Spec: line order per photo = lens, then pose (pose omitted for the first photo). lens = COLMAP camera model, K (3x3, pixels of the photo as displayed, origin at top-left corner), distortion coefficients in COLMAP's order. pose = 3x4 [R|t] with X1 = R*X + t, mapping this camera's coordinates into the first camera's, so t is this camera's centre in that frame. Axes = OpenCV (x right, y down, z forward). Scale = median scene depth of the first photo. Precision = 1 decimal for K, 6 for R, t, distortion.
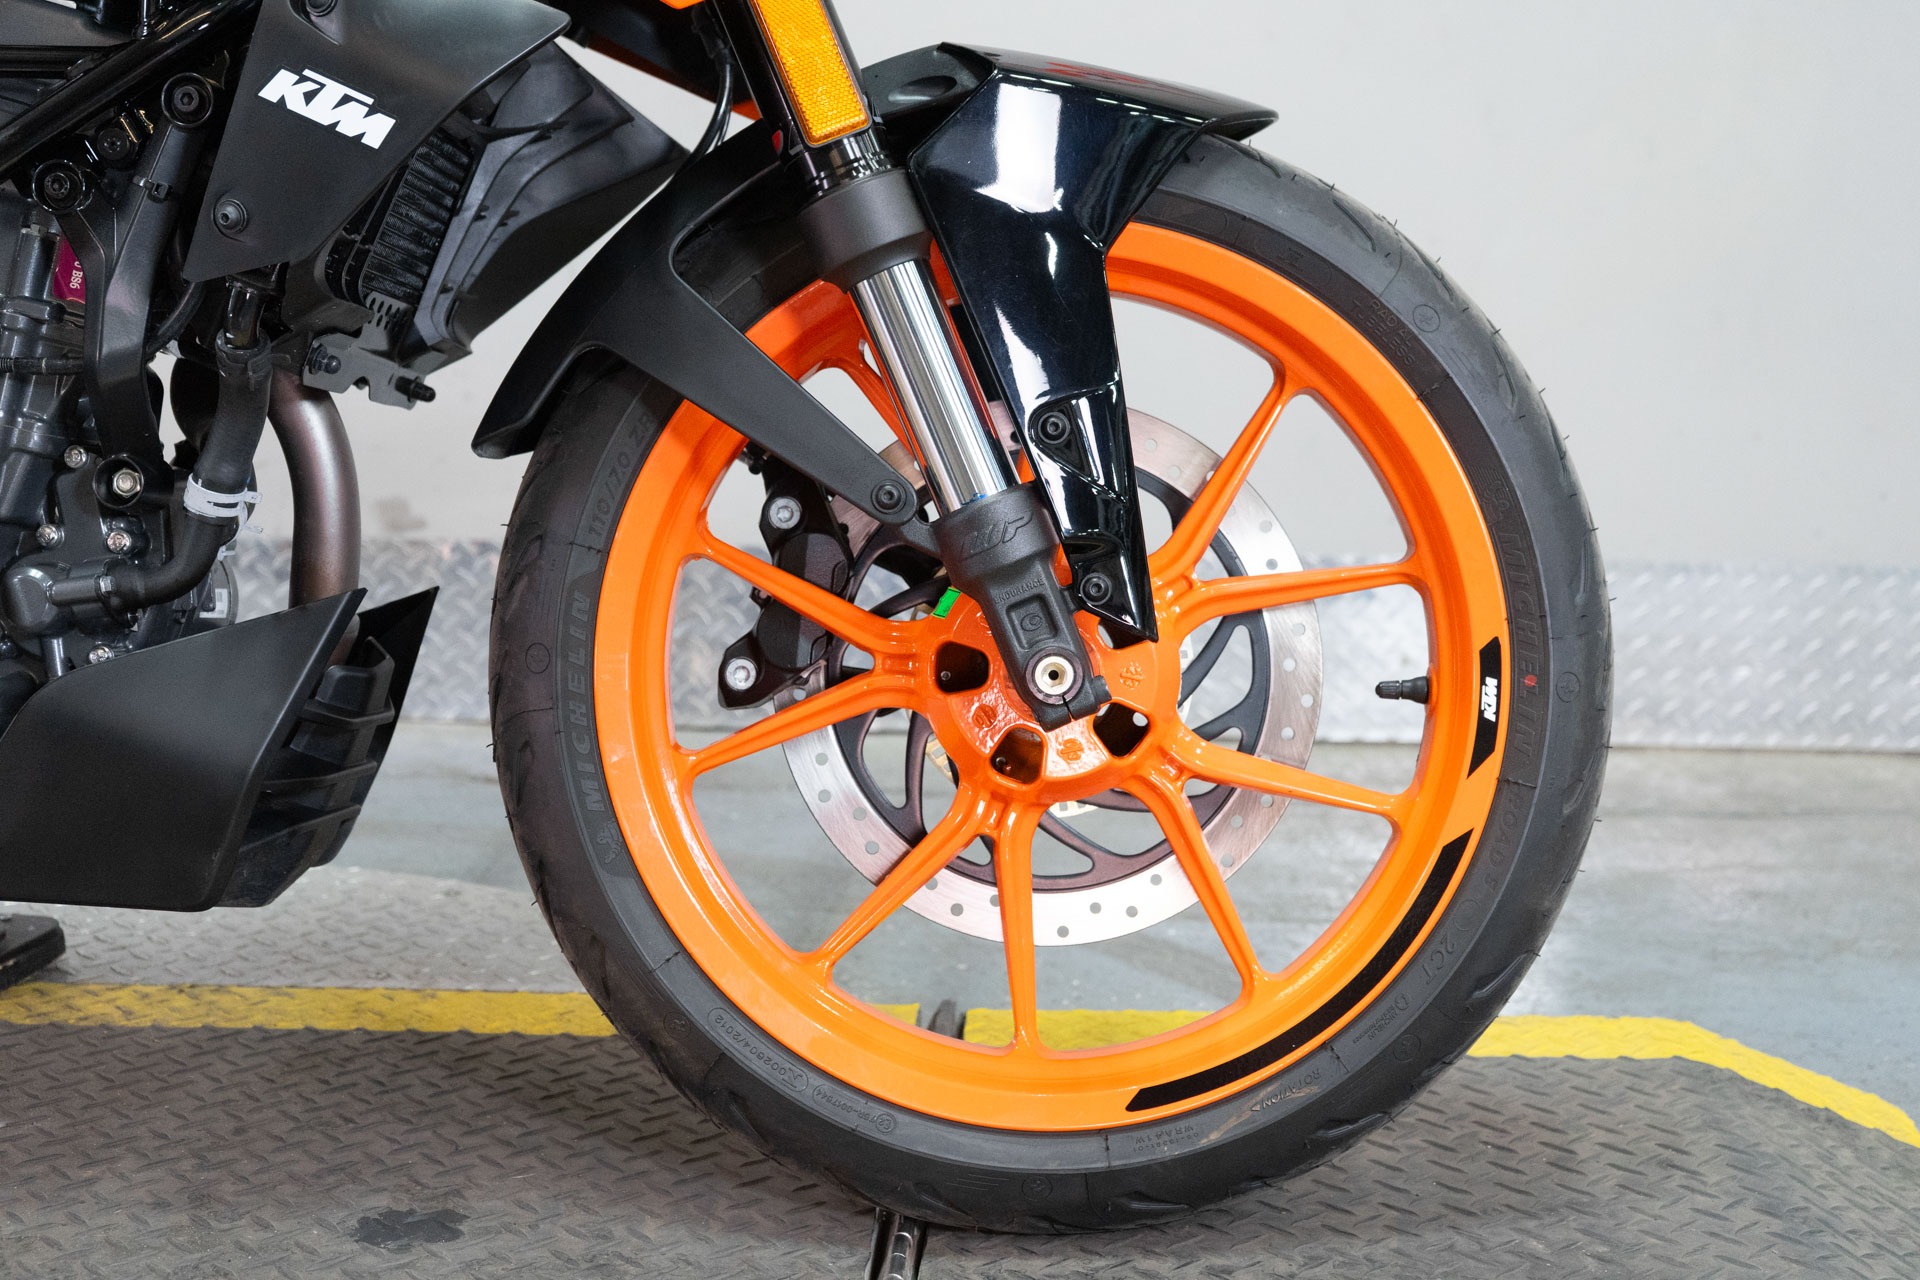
lens RADIAL K [[2657.8, 0, 960.0], [0, 2657.8, 640.0], [0, 0, 1]] dist [0.015366, 0.016424]
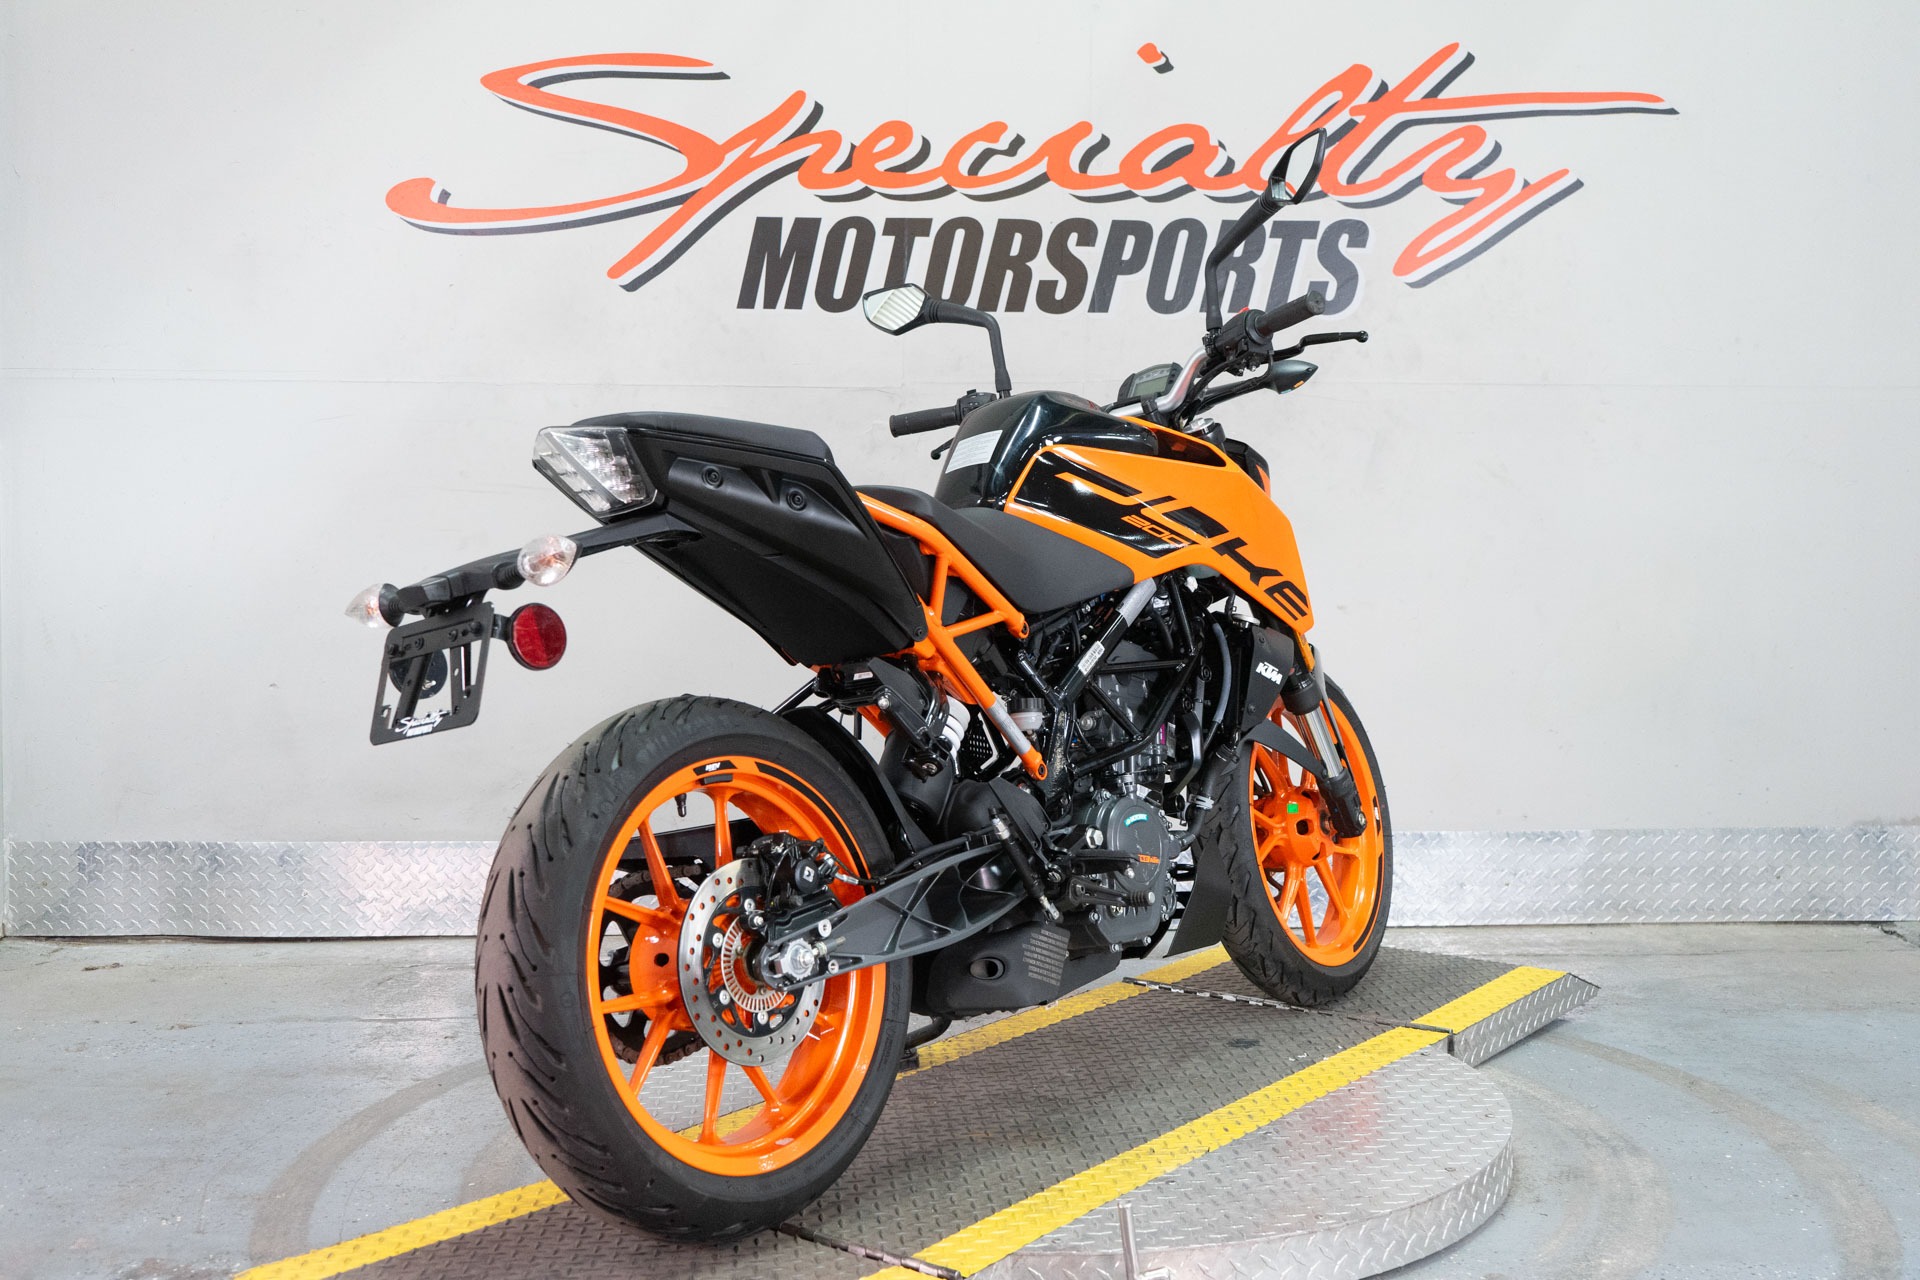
lens RADIAL K [[2015.4, 0, 960.0], [0, 2015.4, 640.0], [0, 0, 1]] dist [0.008224, 0.012272]
pose [[0.998031, -0.024831, 0.057595, -0.341604], [0.031653, 0.992180, -0.120738, -0.004085], [-0.054146, 0.122323, 0.991012, -0.516270]]
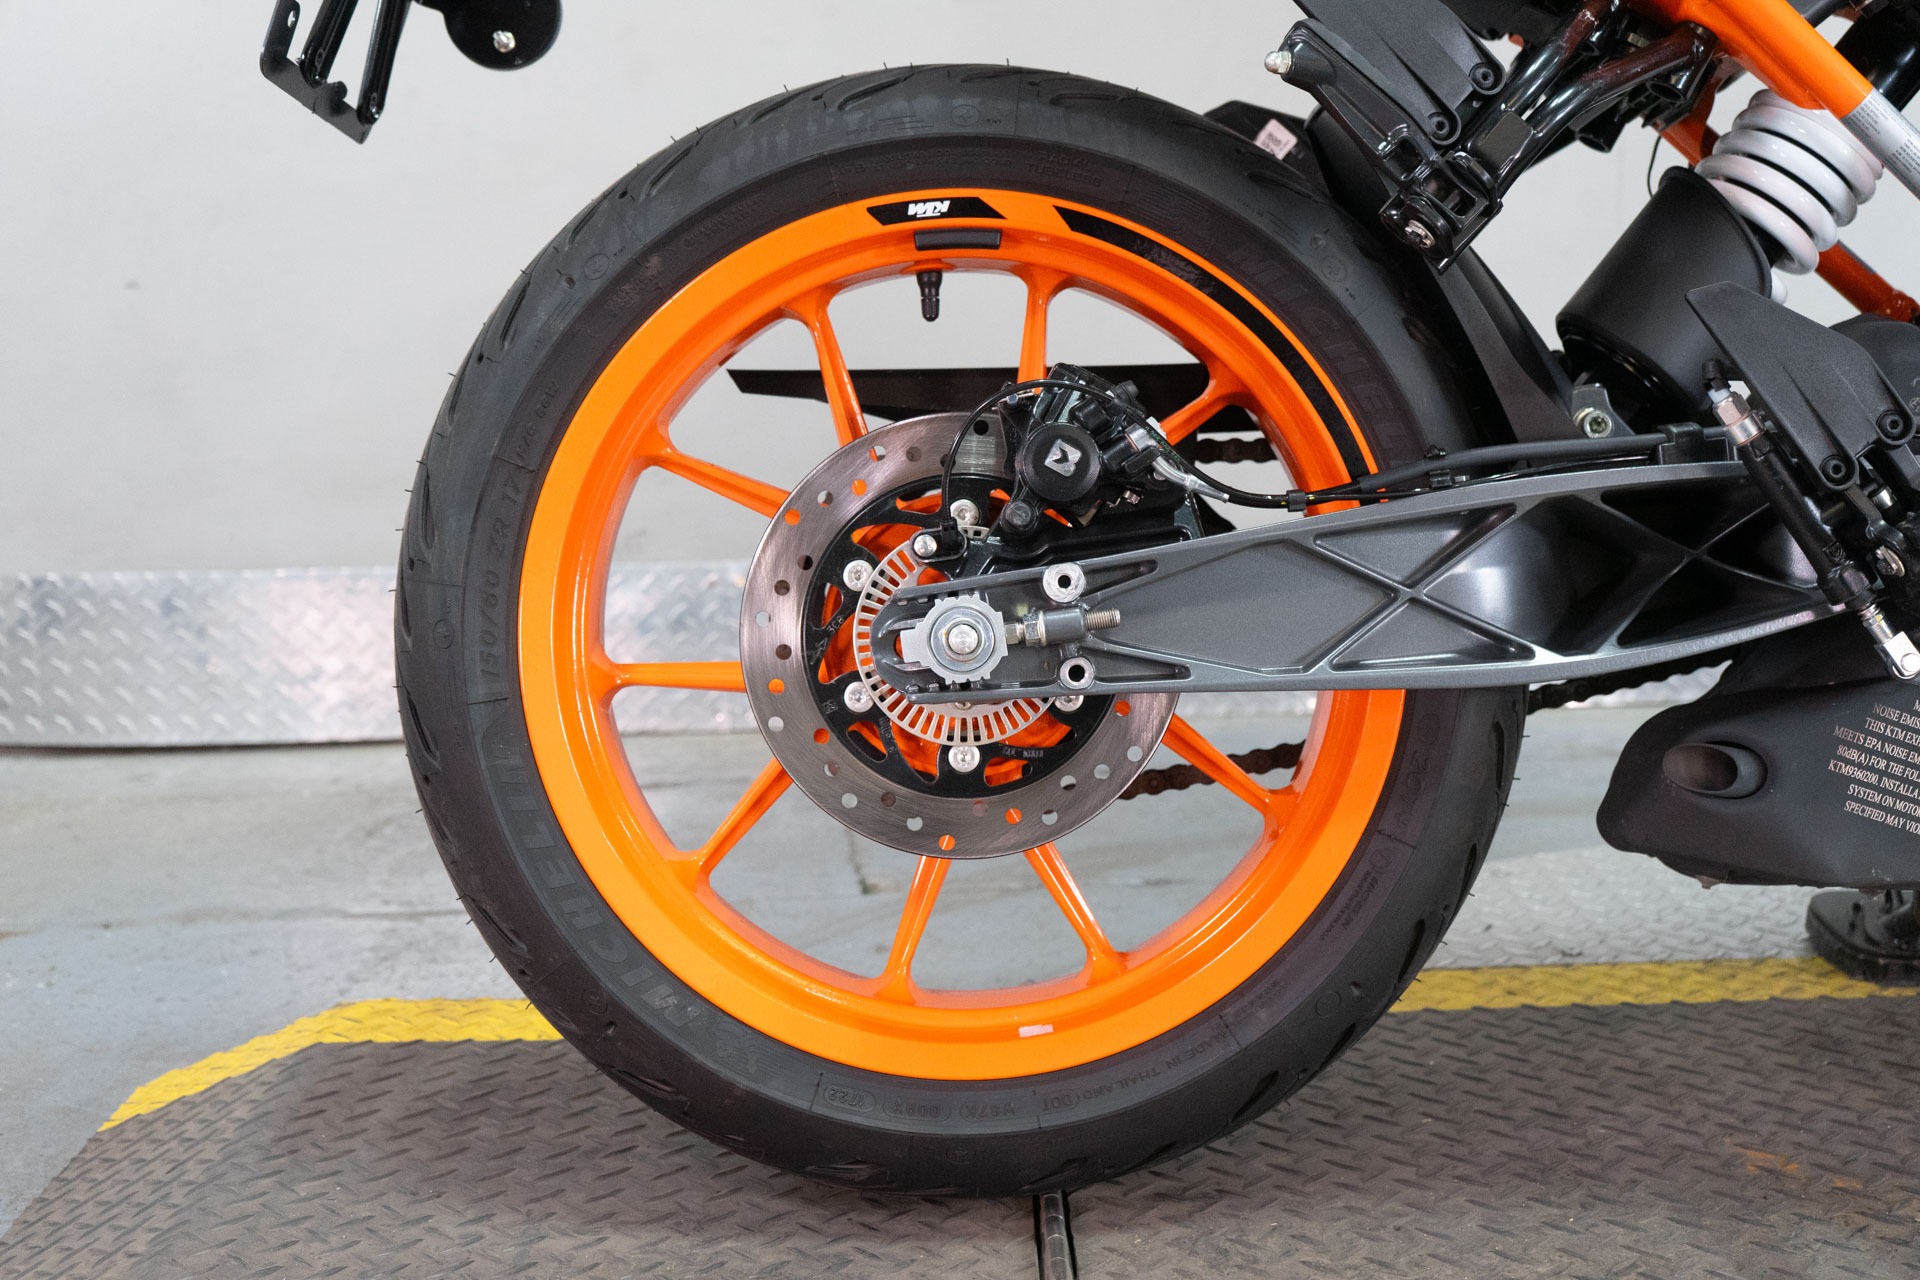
lens RADIAL K [[2383.9, 0, 960.0], [0, 2383.9, 640.0], [0, 0, 1]] dist [0.015788, 0.025258]
pose [[0.997254, -0.050125, 0.054514, -0.501667], [0.050224, 0.998738, -0.000442, -0.008503], [-0.054423, 0.003178, 0.998513, 0.054232]]
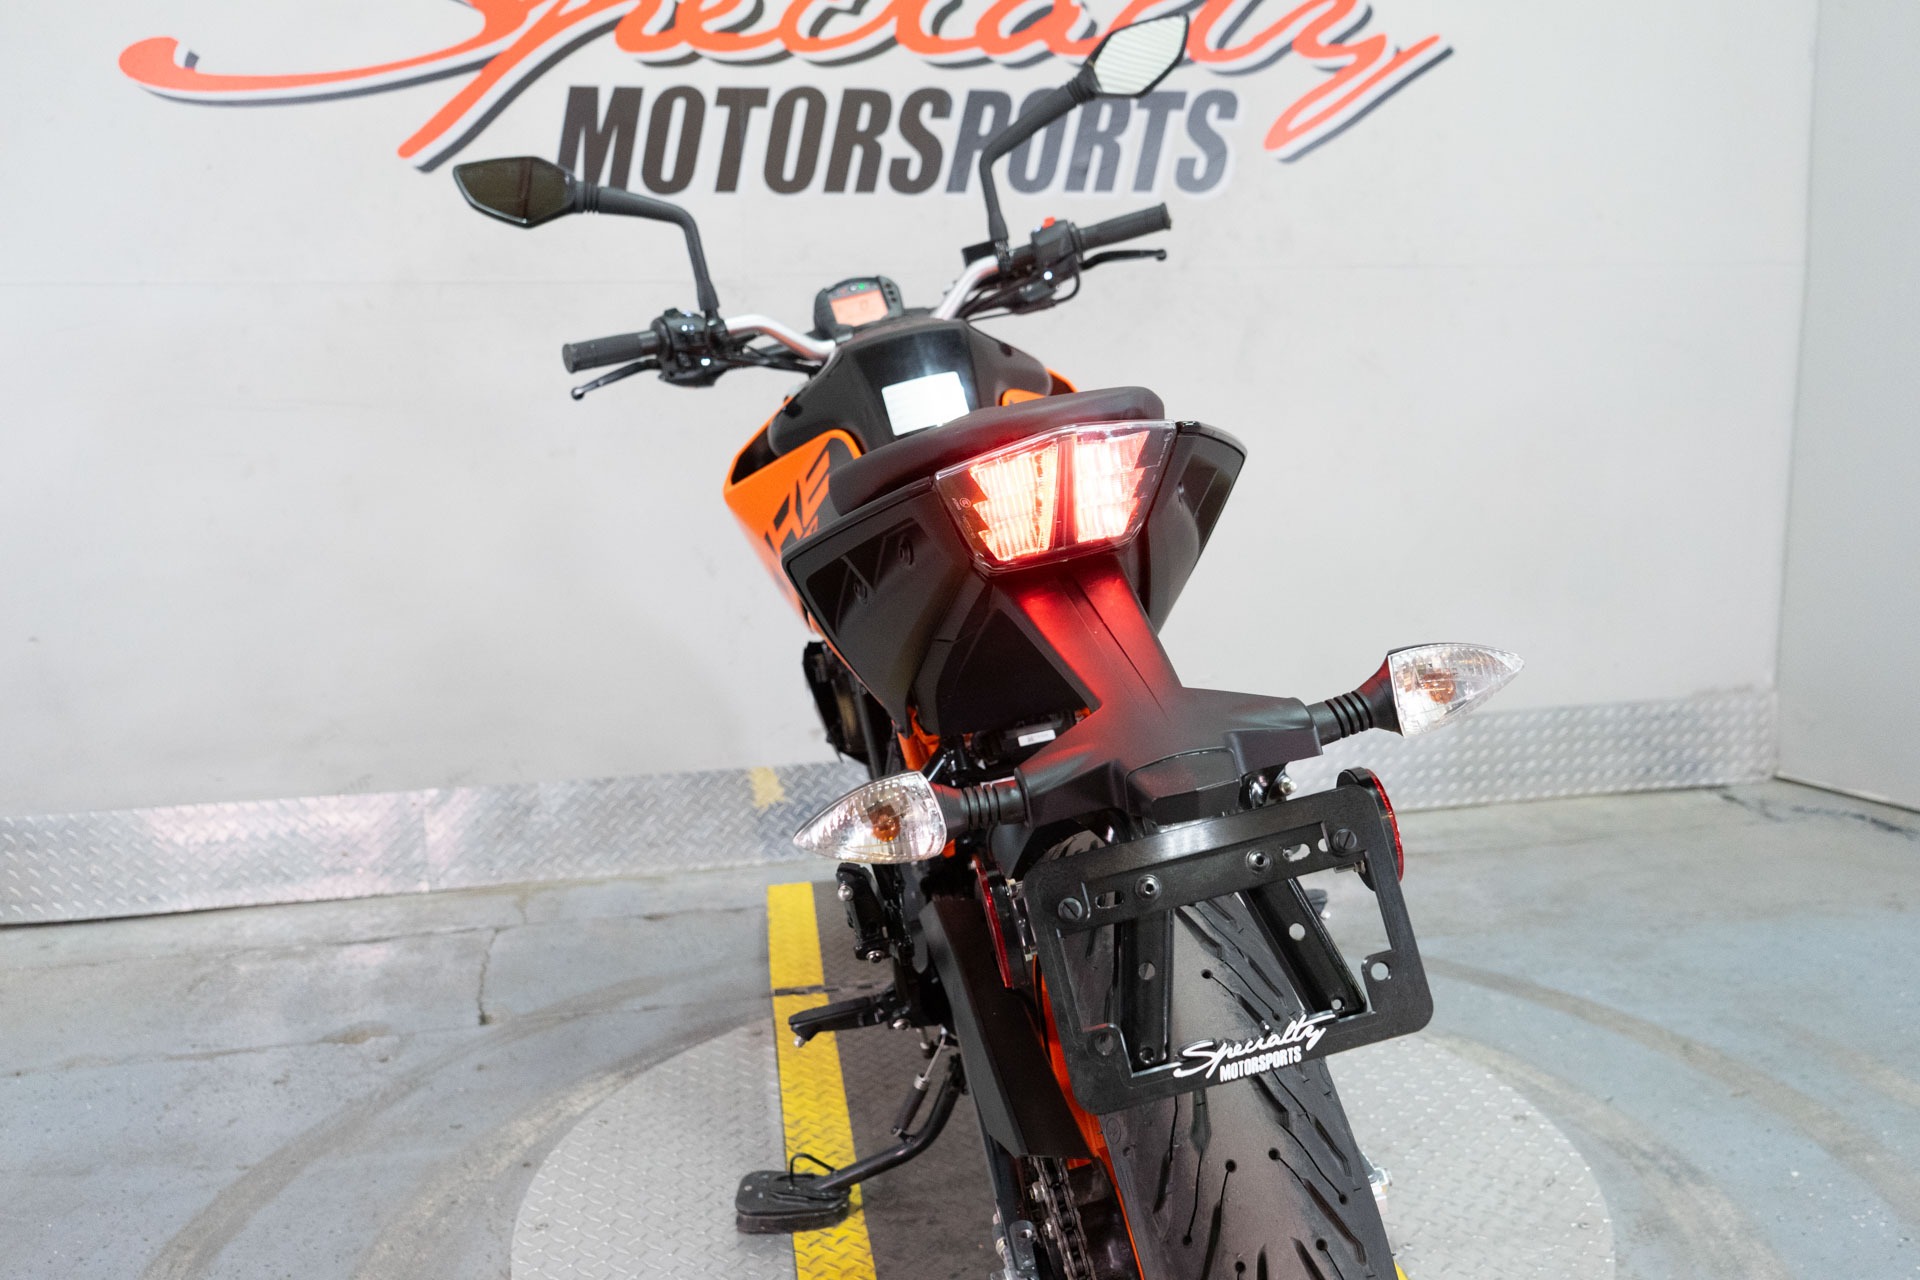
lens RADIAL K [[1660.3, 0, 960.0], [0, 1660.3, 640.0], [0, 0, 1]] dist [-0.000506, 0.005230]
pose [[0.975406, -0.080788, 0.205077, -0.403588], [0.081655, 0.996652, 0.004249, -0.129382], [-0.204734, 0.012601, 0.978737, -0.156606]]
